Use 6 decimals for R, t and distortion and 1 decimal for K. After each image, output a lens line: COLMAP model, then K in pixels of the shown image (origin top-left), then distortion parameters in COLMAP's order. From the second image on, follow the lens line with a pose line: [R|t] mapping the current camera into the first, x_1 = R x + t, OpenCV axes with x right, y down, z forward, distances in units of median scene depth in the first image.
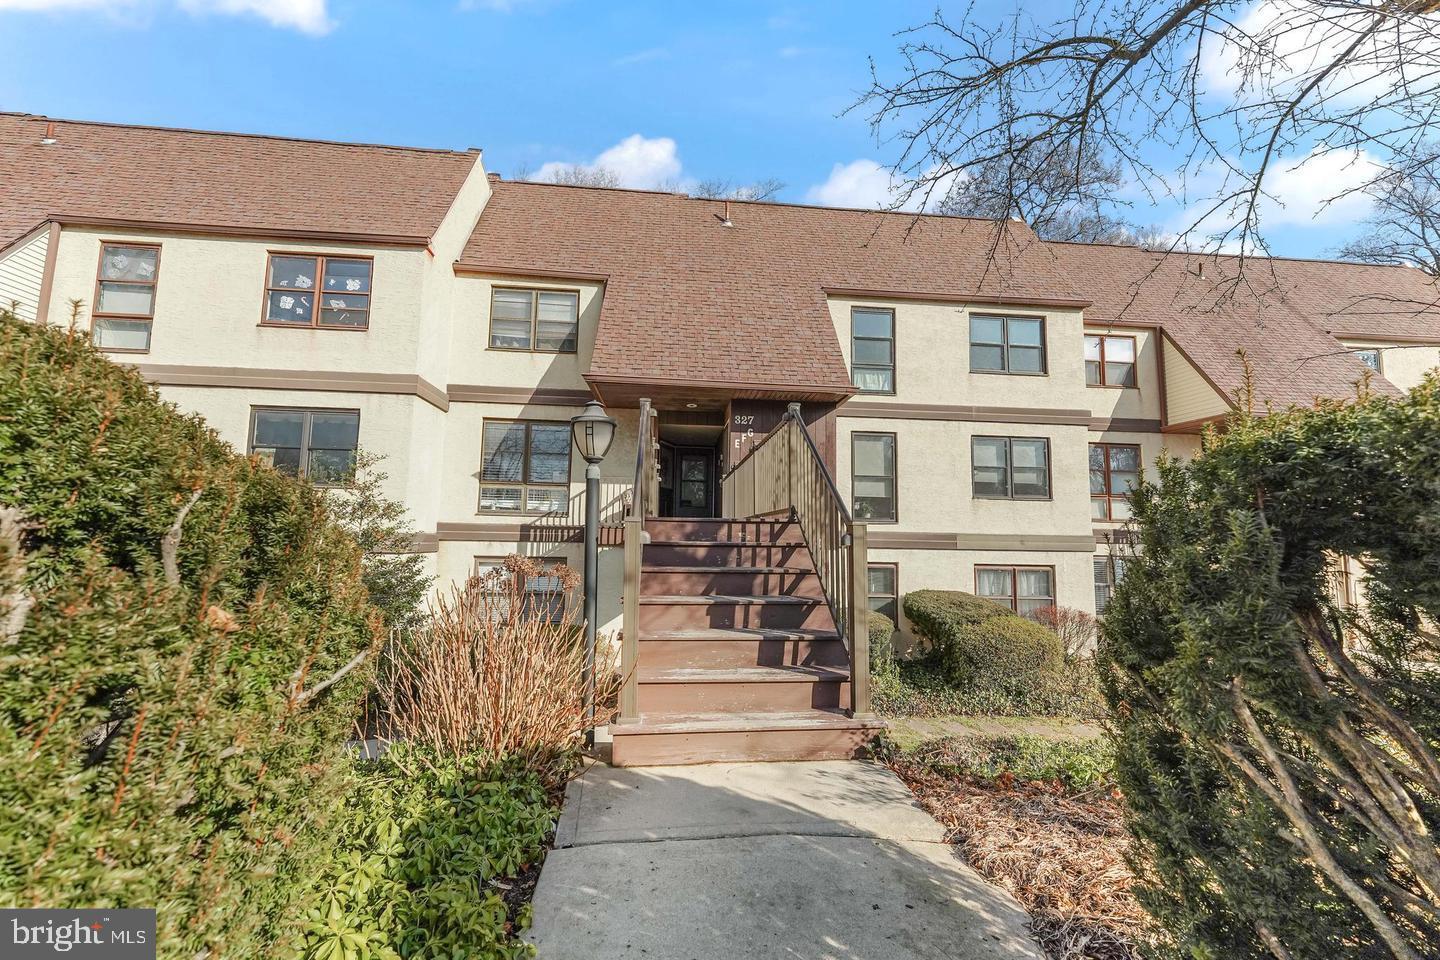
lens RADIAL K [[576.9, 0, 722.5], [0, 576.9, 480.9], [0, 0, 1]] dist [0.004658, 0.000456]
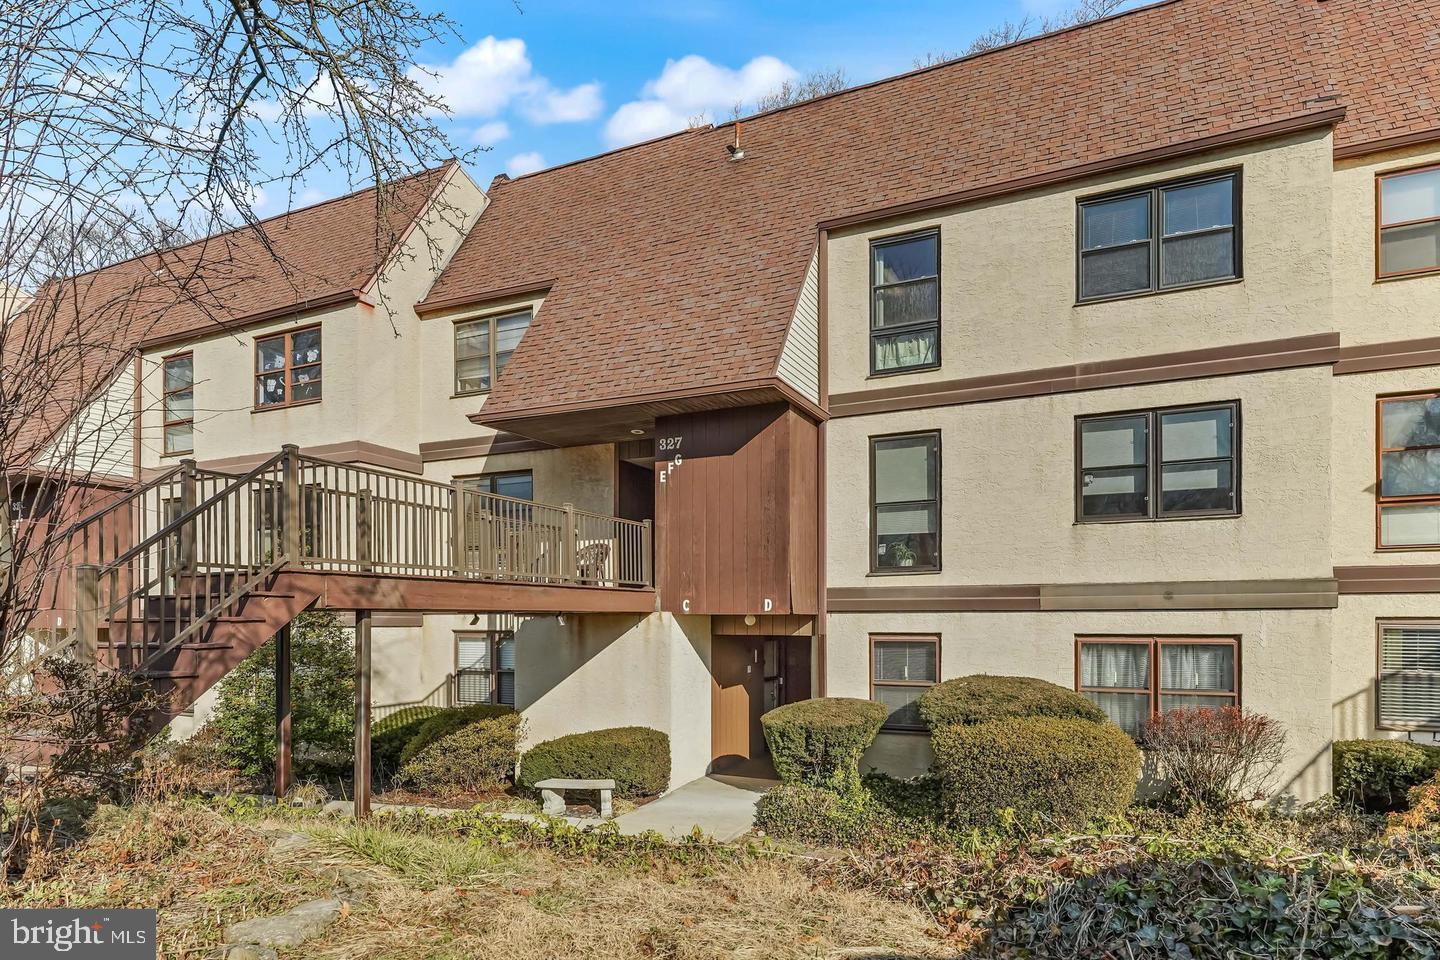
lens RADIAL K [[843.5, 0, 711.2], [0, 843.5, 619.8], [0, 0, 1]] dist [0.002820, -0.003442]
pose [[0.857976, -0.019247, -0.513328, 0.565363], [0.069383, 0.994483, 0.078678, 0.034366], [0.508982, -0.103120, 0.854578, 0.063105]]
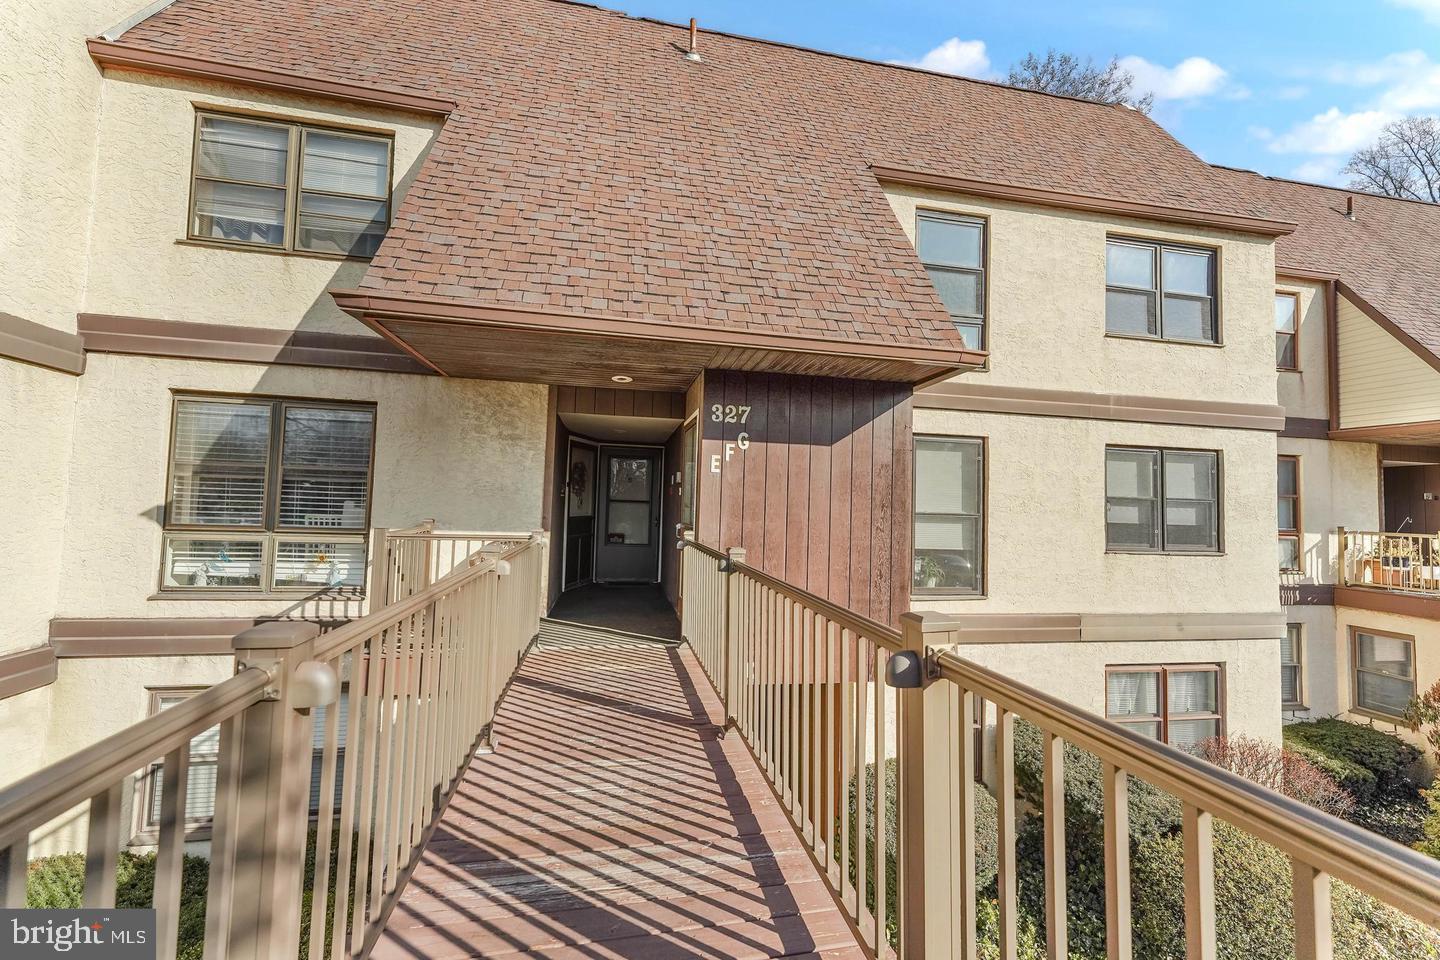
lens RADIAL K [[576.9, 0, 721.3], [0, 576.9, 480.2], [0, 0, 1]] dist [0.004658, 0.000456]
pose [[0.995387, 0.016564, 0.094503, -0.012743], [-0.021893, 0.998211, 0.055636, -0.068391], [-0.093413, -0.057448, 0.993969, 0.462807]]
